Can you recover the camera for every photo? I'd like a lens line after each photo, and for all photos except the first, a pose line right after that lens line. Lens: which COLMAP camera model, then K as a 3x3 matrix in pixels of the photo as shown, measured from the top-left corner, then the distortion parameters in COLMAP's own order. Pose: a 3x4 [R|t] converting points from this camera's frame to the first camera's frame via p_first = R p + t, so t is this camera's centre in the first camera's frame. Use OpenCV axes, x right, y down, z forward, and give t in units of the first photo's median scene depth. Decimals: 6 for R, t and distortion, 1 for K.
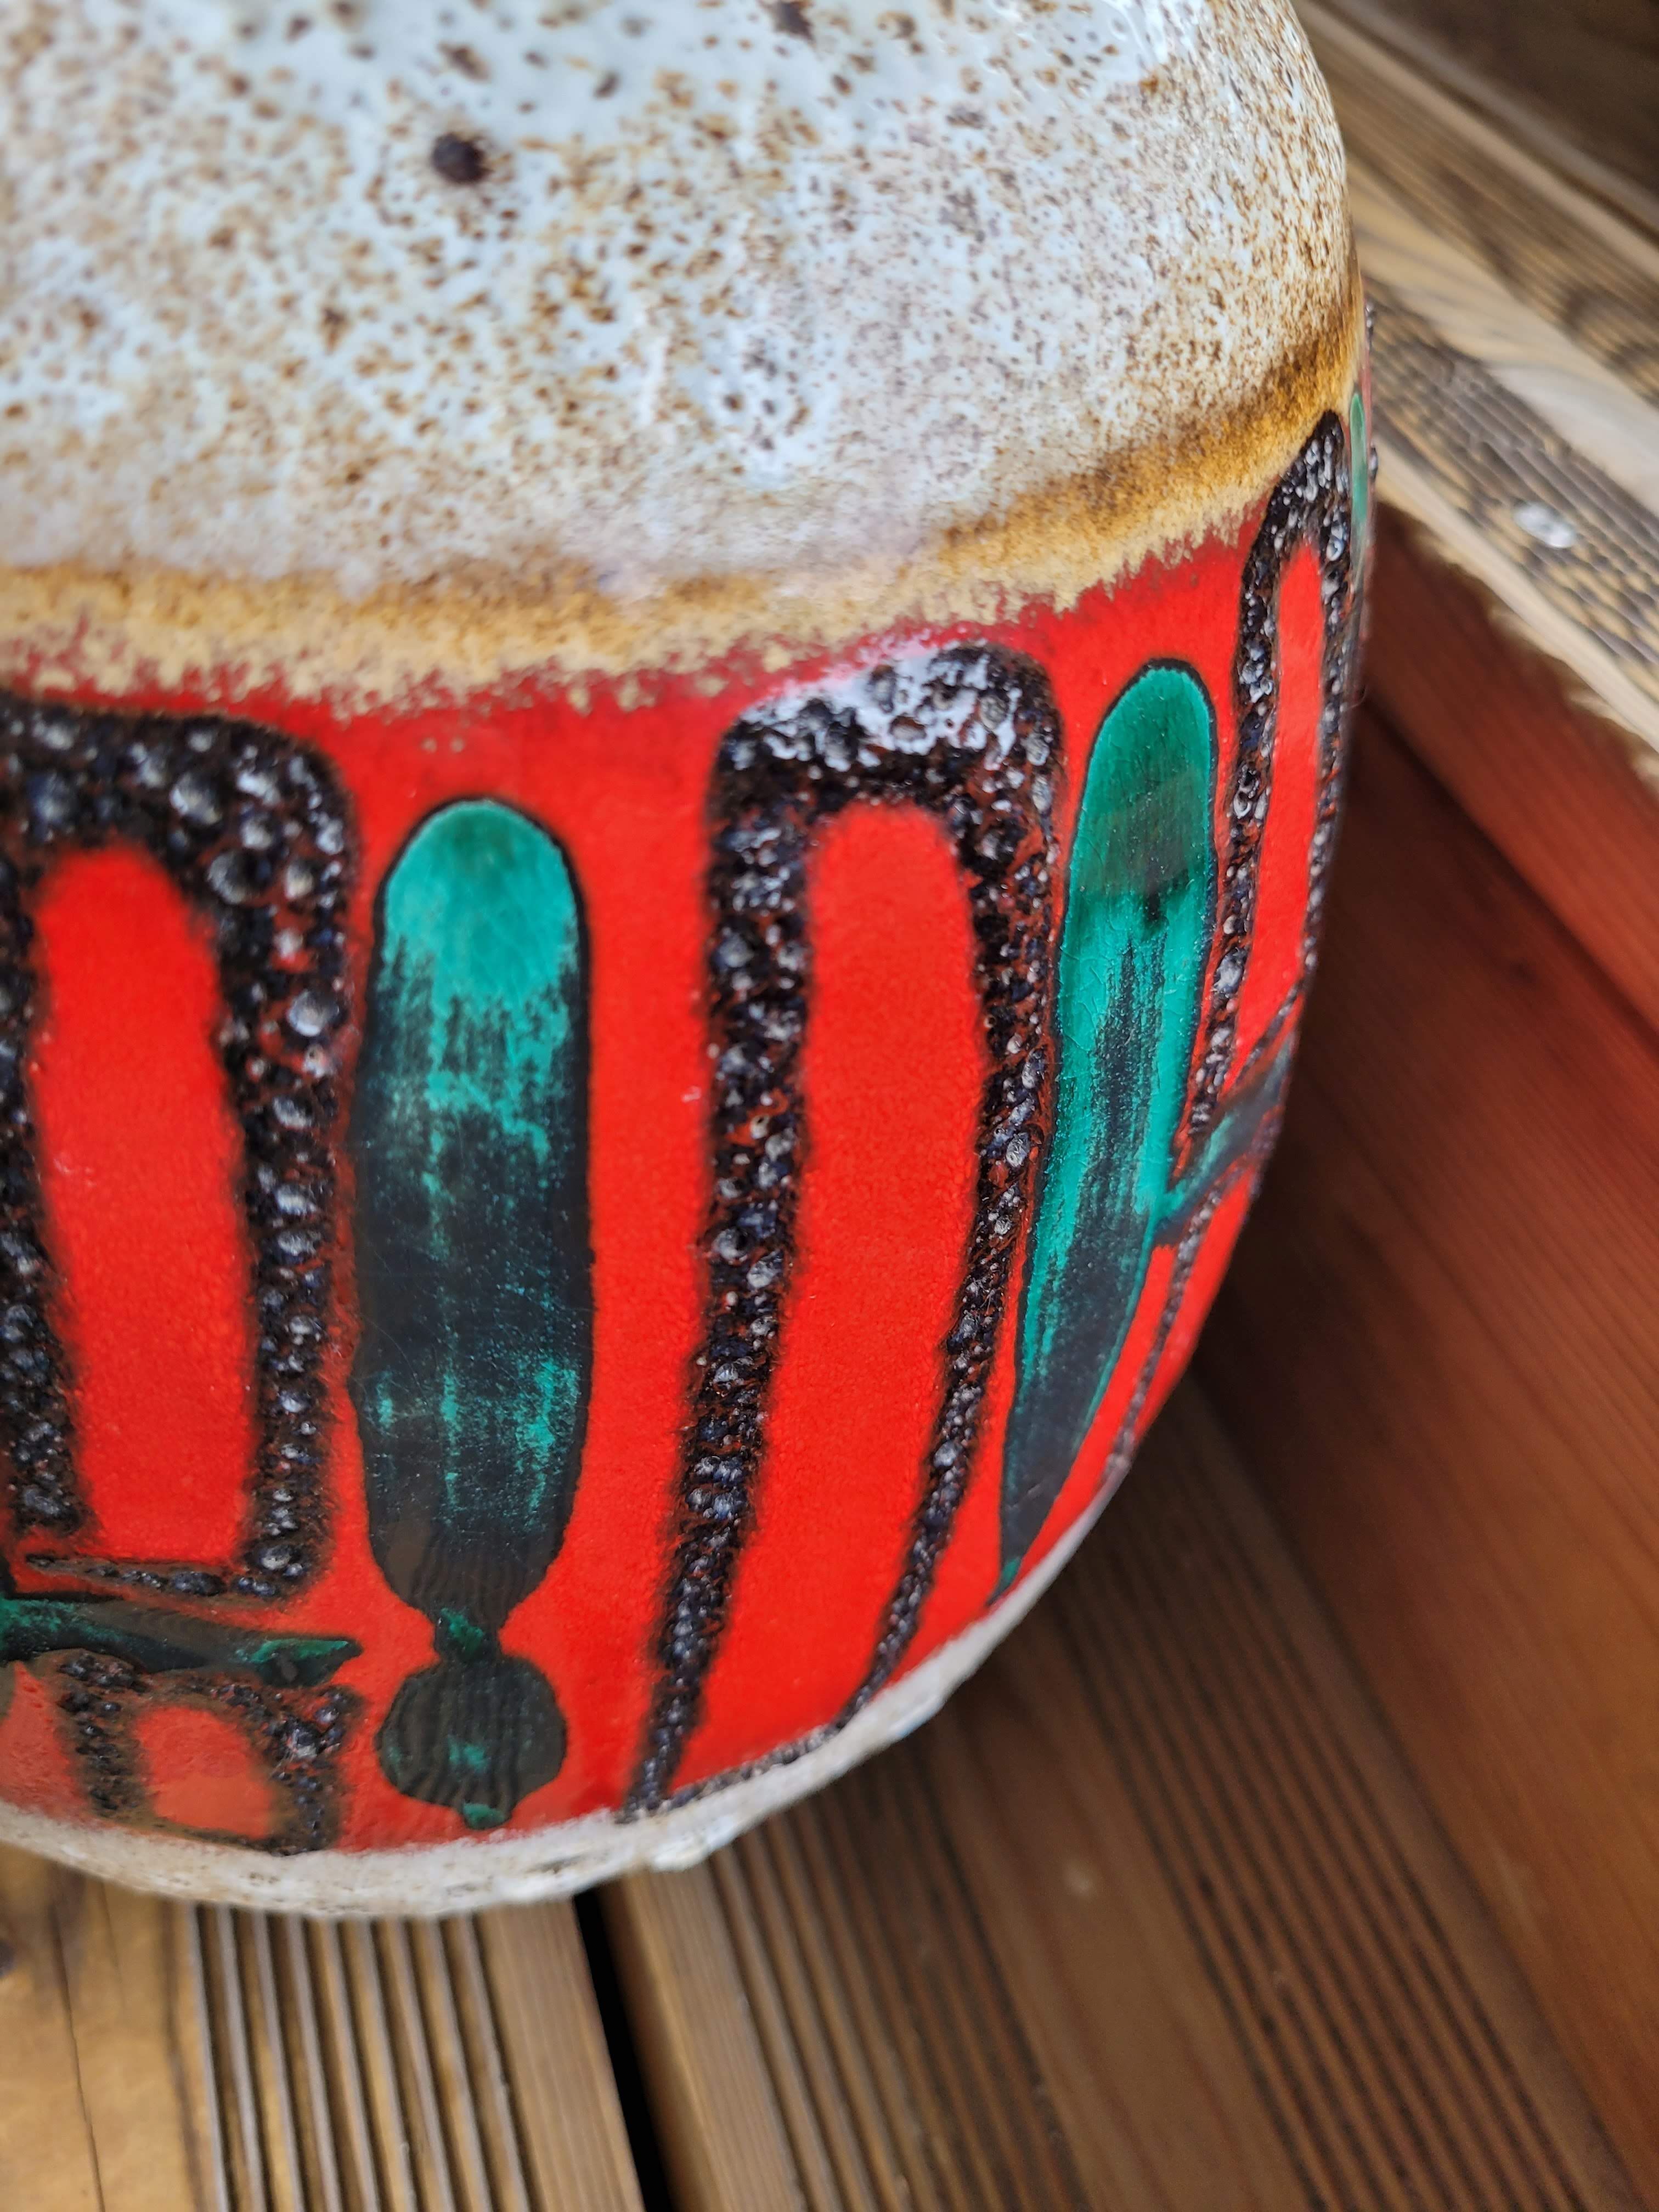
lens RADIAL K [[1715.4, 0, 803.3], [0, 1715.4, 1108.4], [0, 0, 1]] dist [0.003005, 0.005171]
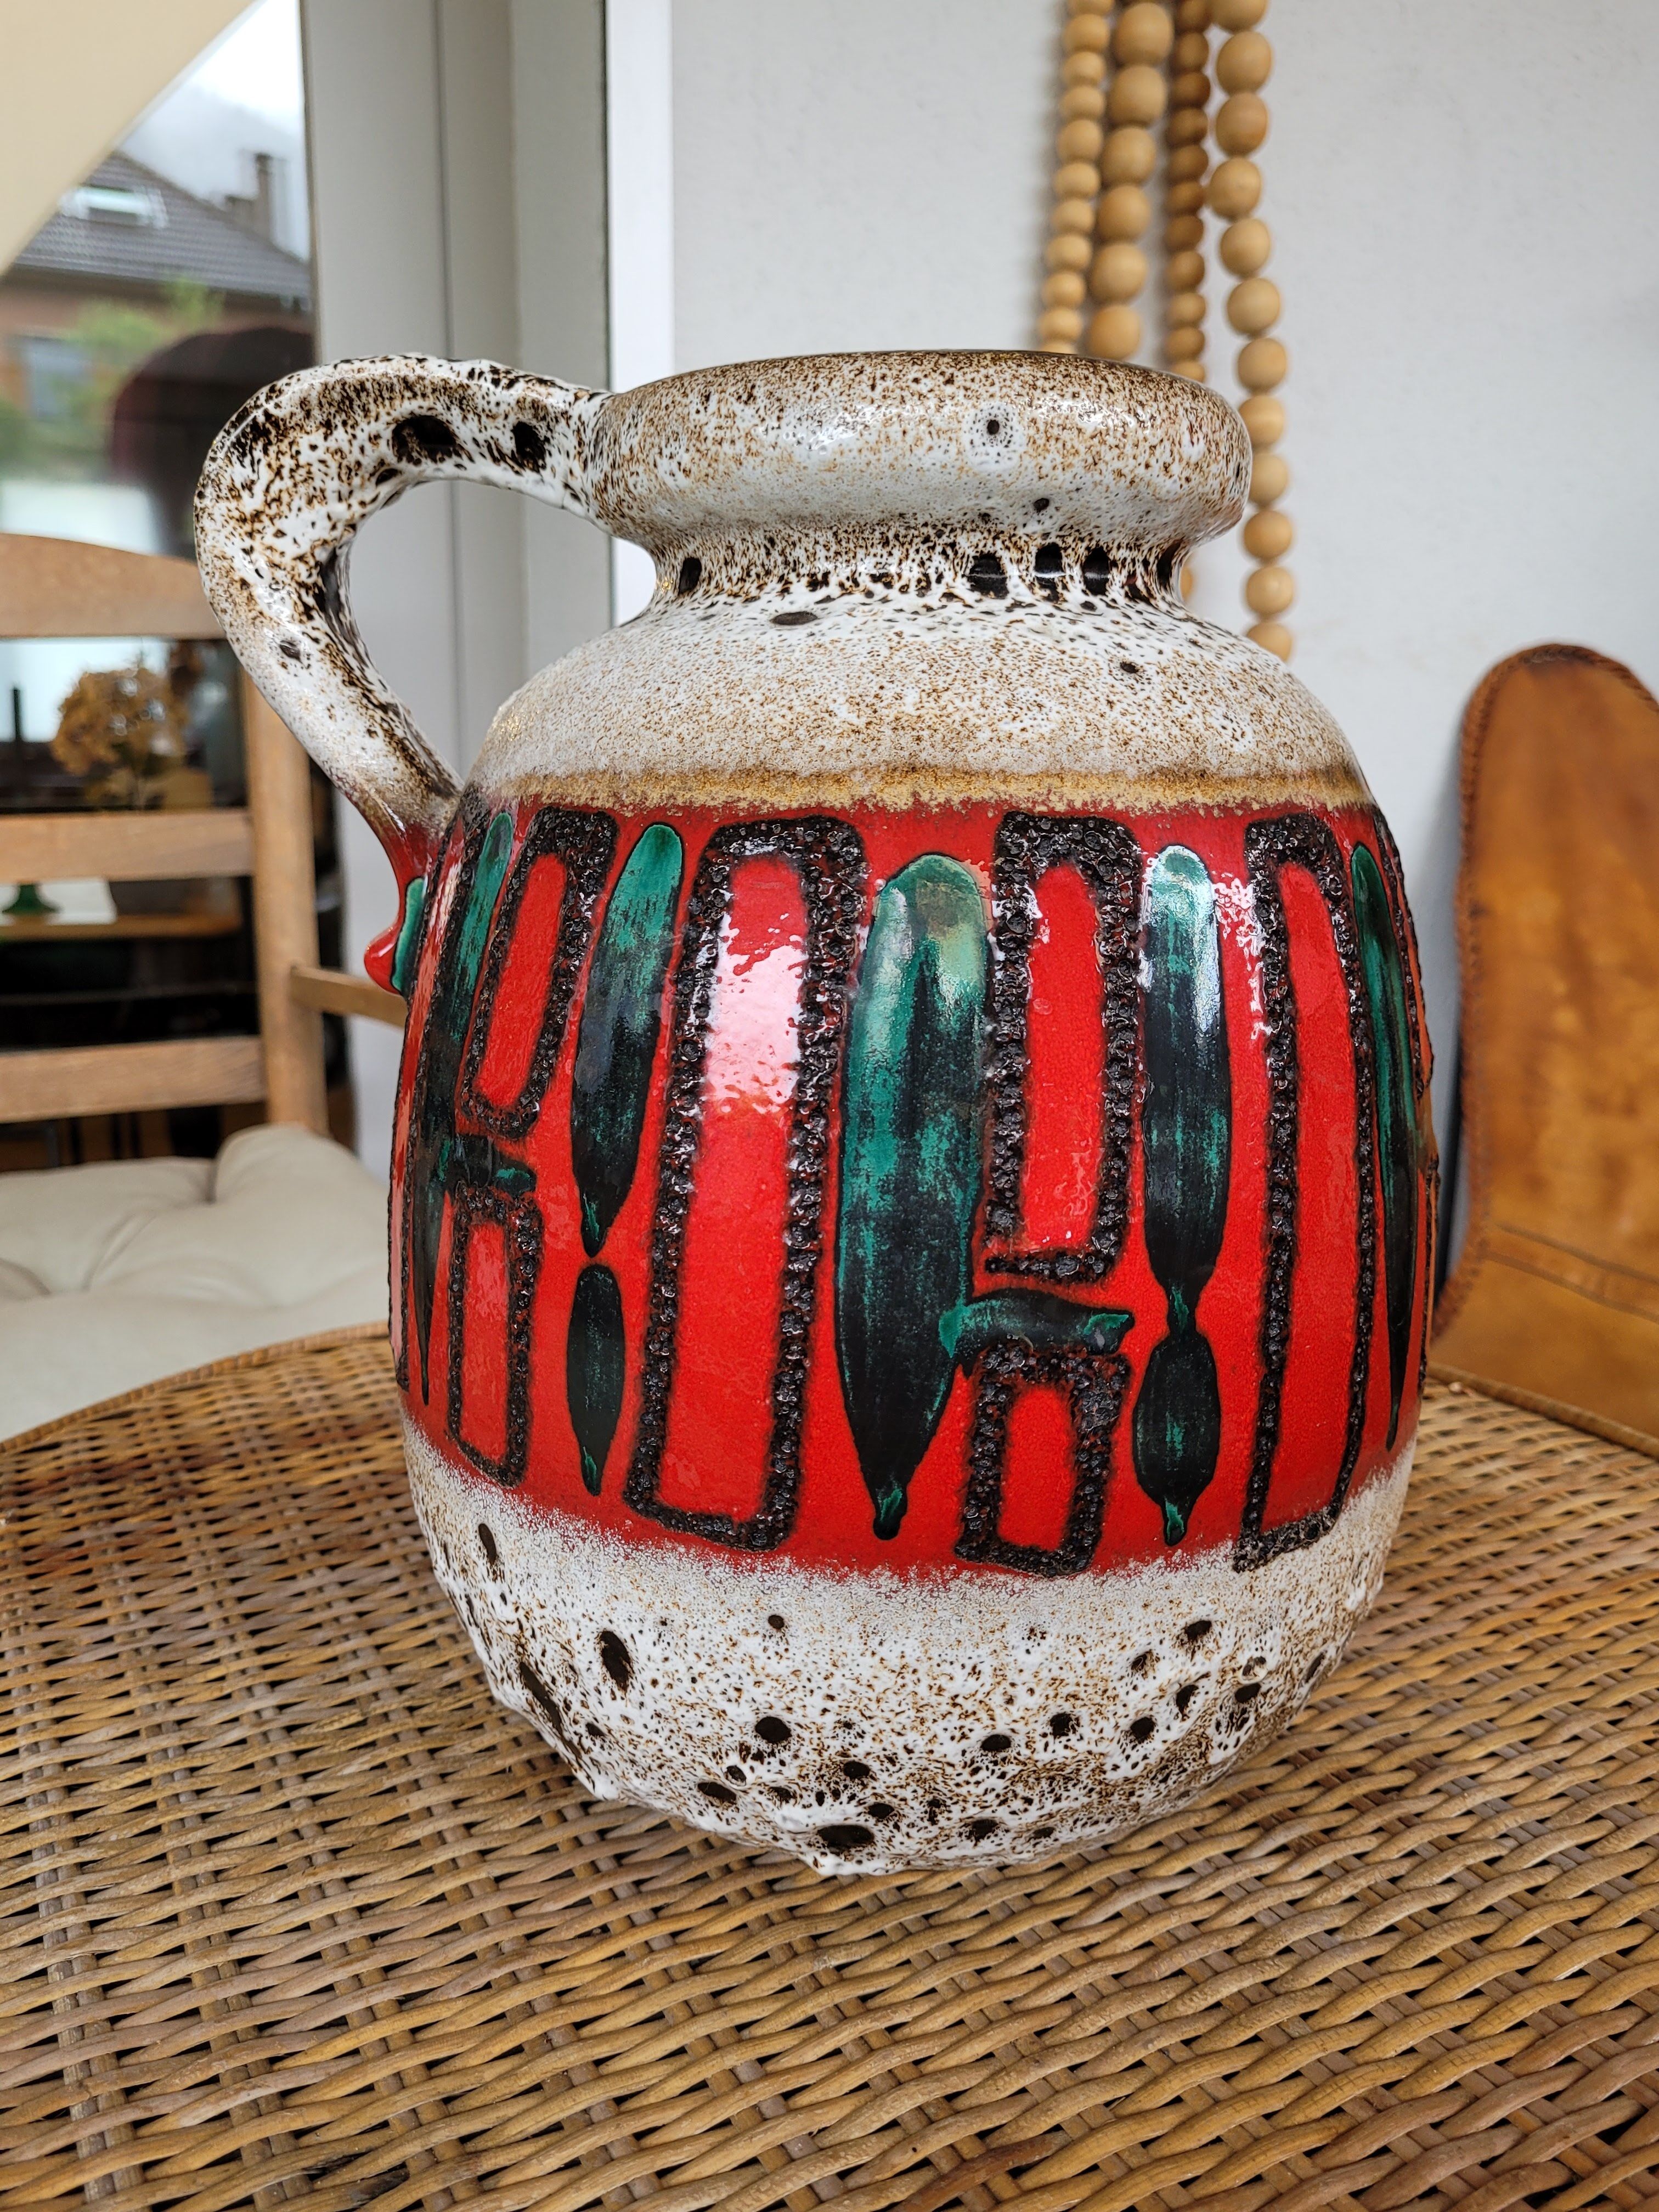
lens RADIAL K [[1715.4, 0, 803.3], [0, 1715.4, 1108.4], [0, 0, 1]] dist [0.003005, 0.005171]
pose [[0.979508, -0.128138, 0.155388, -1.314878], [0.192582, 0.821743, -0.536330, 1.594735], [-0.058964, 0.555264, 0.829581, -1.054354]]
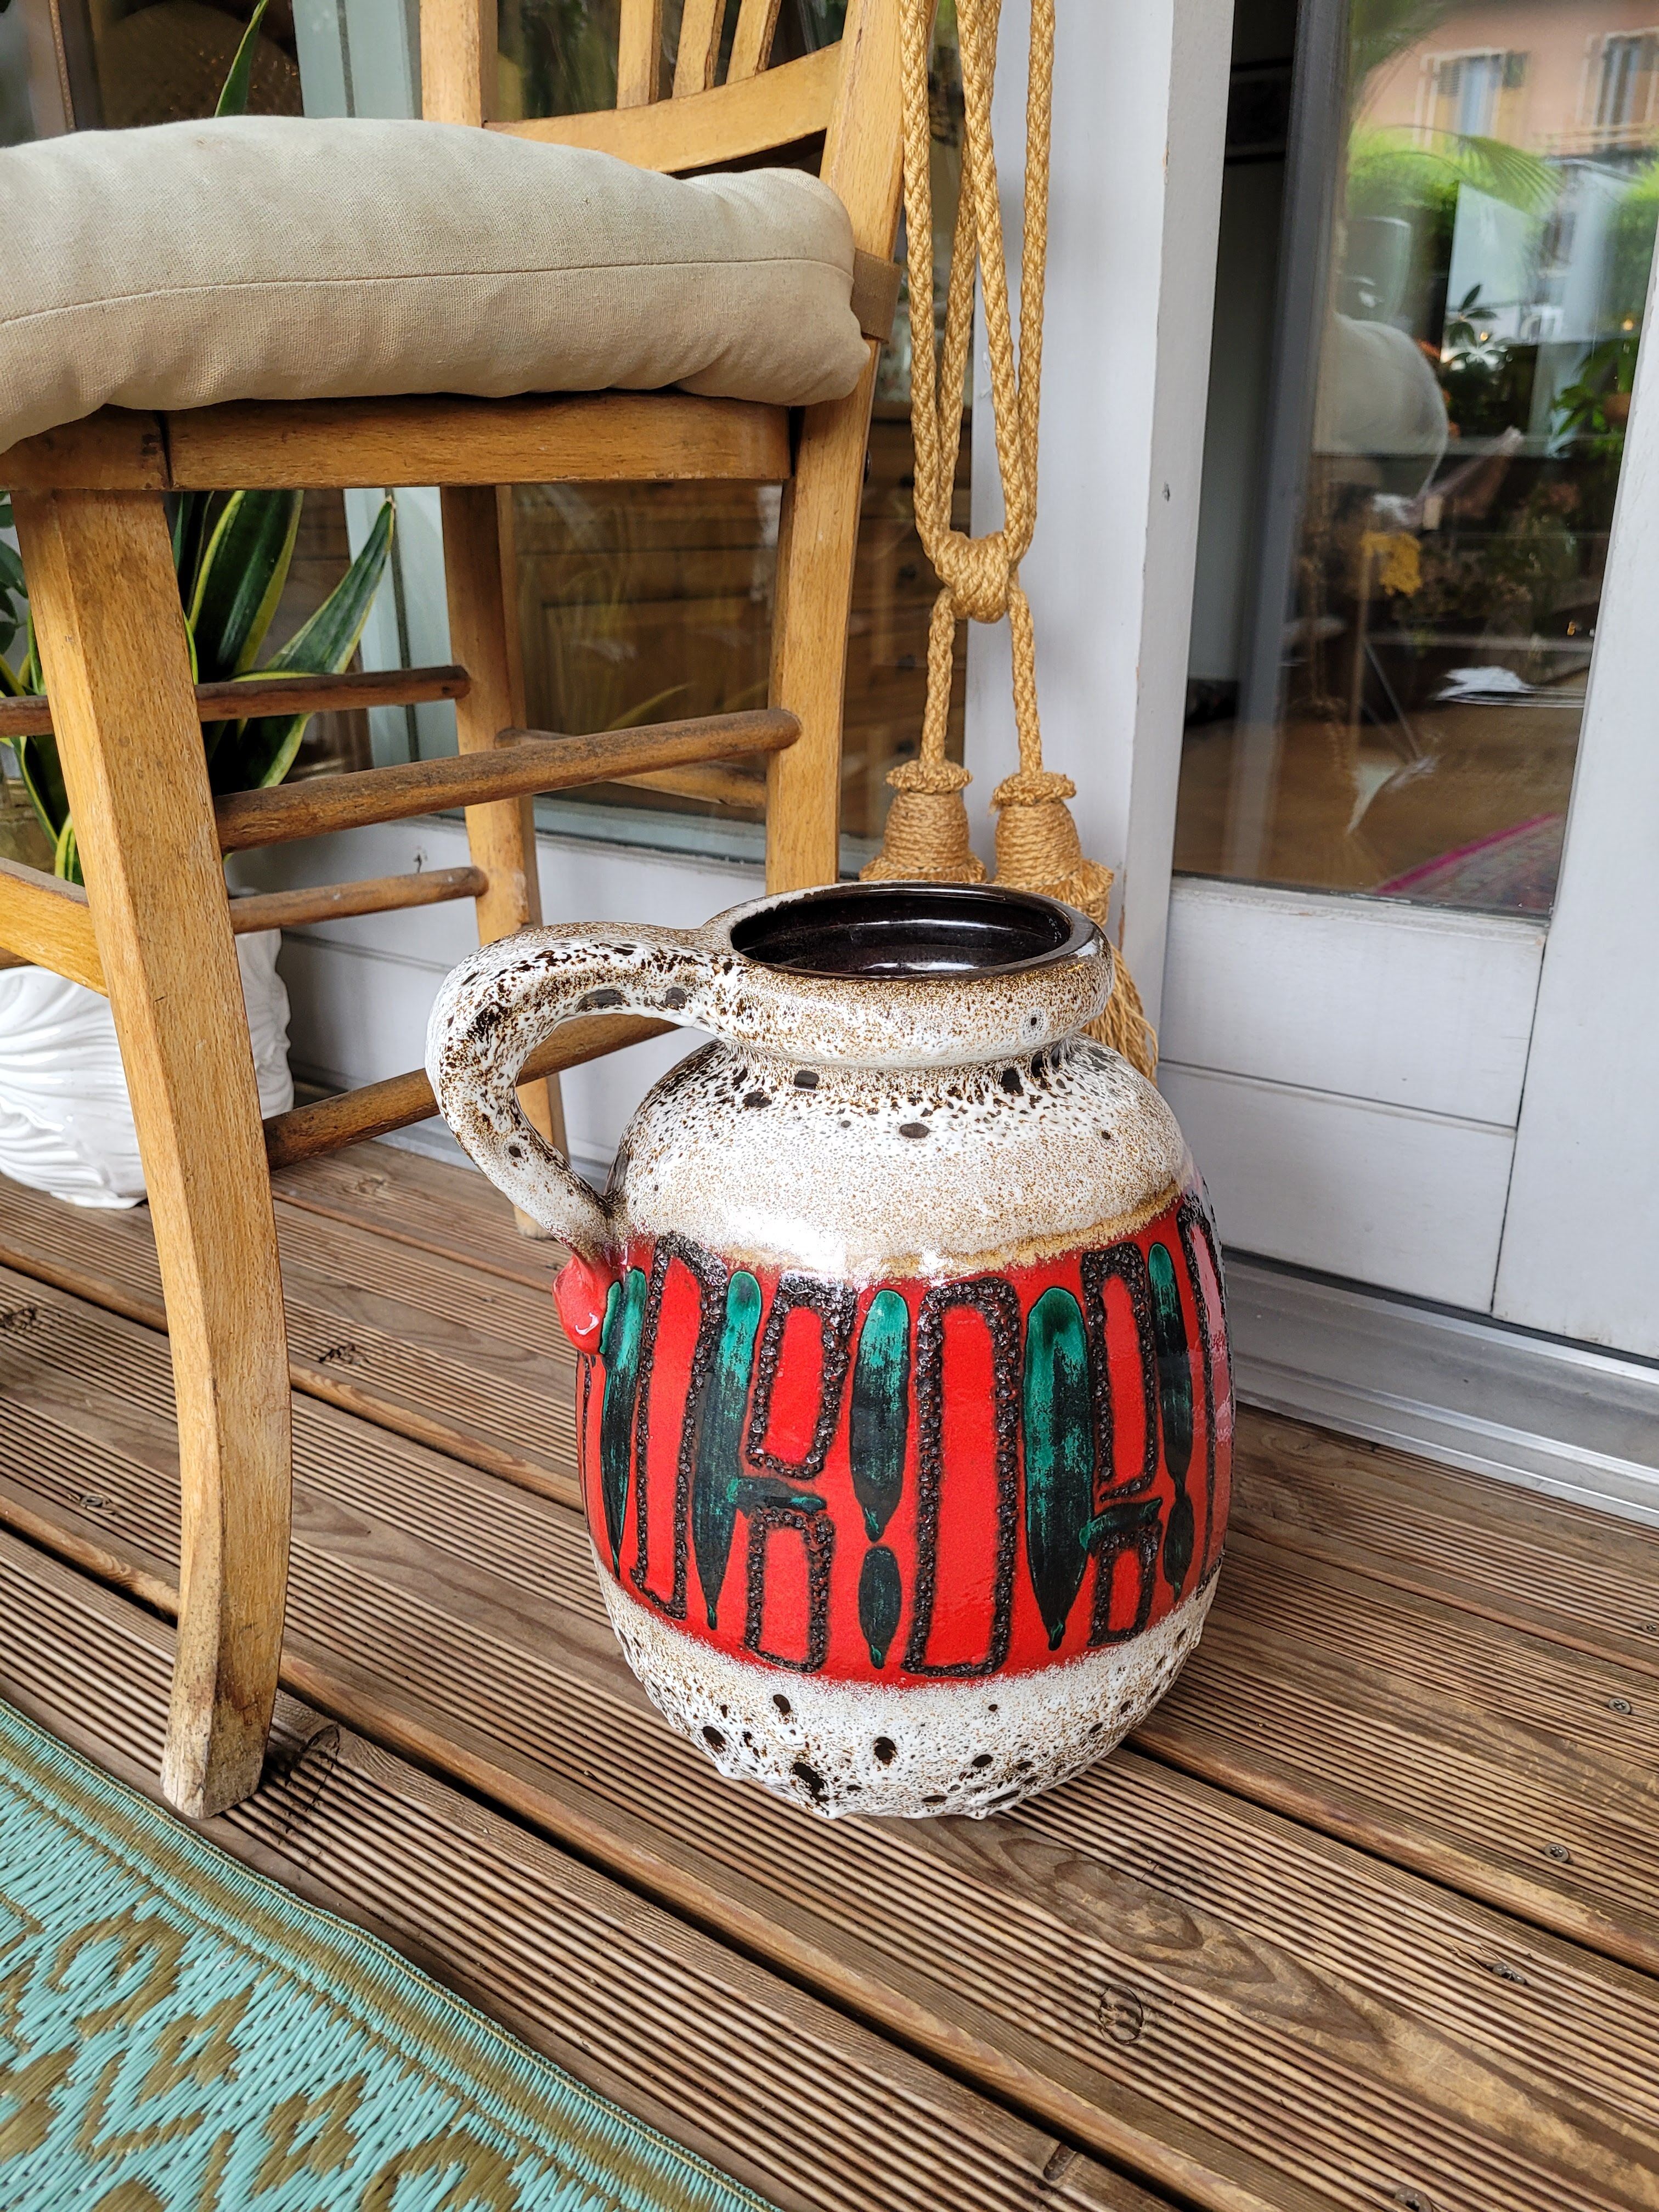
lens RADIAL K [[1715.4, 0, 803.3], [0, 1715.4, 1108.4], [0, 0, 1]] dist [0.003005, 0.005171]
pose [[0.810600, -0.321334, 0.489564, -3.447954], [0.493925, 0.824271, -0.276796, 0.379555], [-0.314590, 0.466179, 0.826868, -3.069045]]
